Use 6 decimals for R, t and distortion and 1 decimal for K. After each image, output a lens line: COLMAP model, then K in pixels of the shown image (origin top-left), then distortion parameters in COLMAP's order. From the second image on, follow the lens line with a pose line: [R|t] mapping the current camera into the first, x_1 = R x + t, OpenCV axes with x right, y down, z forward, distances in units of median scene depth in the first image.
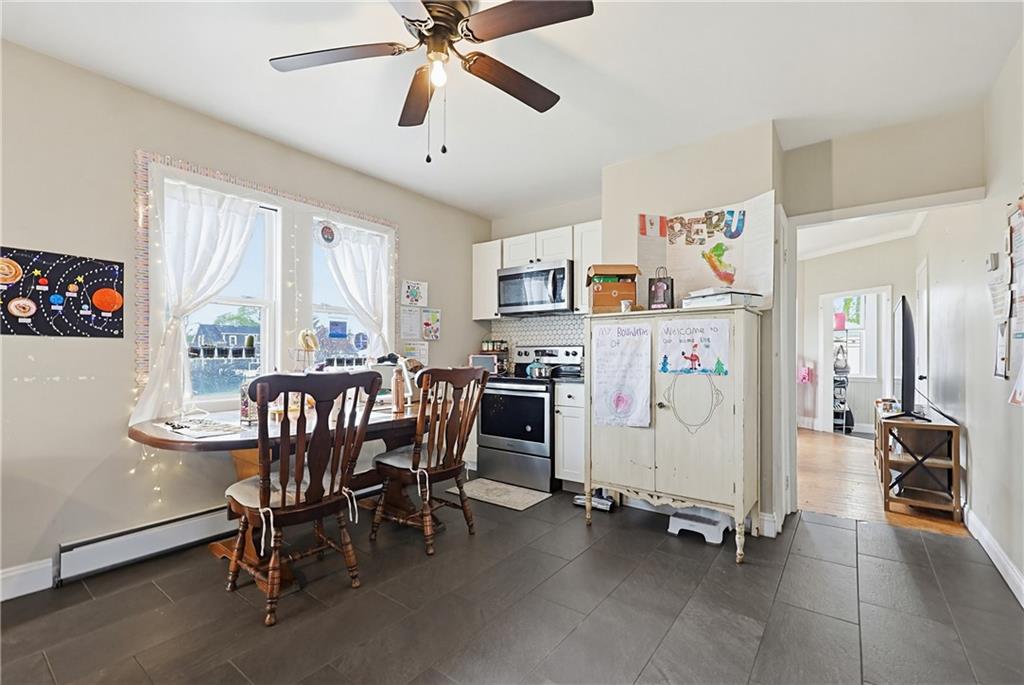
lens RADIAL K [[443.0, 0, 510.3], [0, 443.0, 343.2], [0, 0, 1]] dist [0.000100, -0.000094]
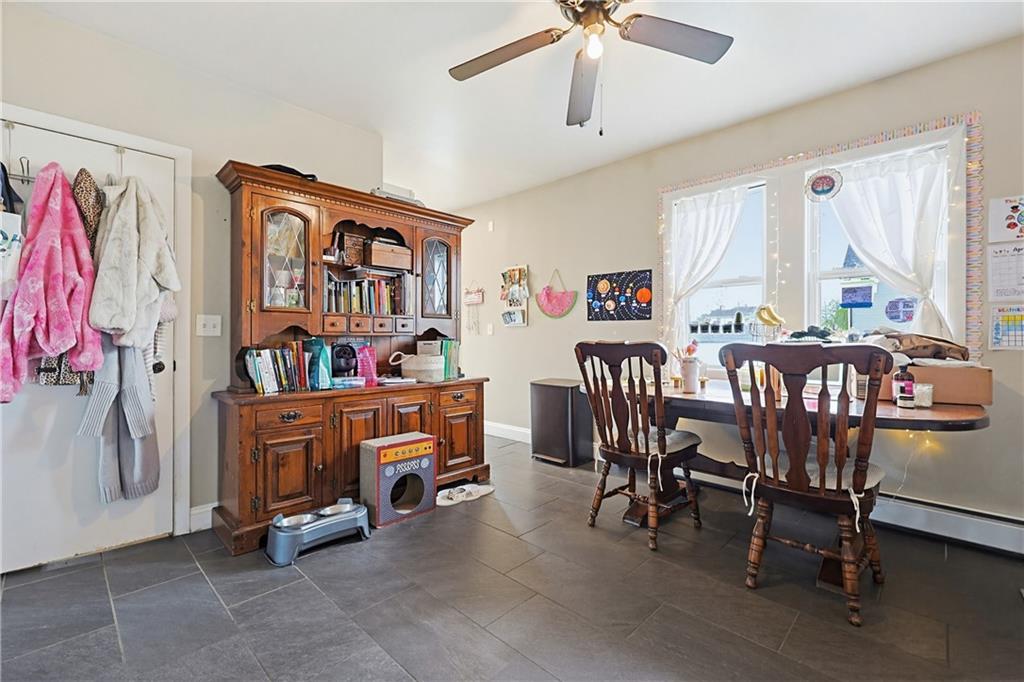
lens RADIAL K [[443.0, 0, 510.3], [0, 443.0, 341.7], [0, 0, 1]] dist [0.000100, -0.000094]
pose [[-0.127763, 0.014529, -0.991698, 0.668526], [0.024339, 0.999638, 0.011510, 0.034221], [0.991506, -0.022667, -0.128070, 0.694399]]
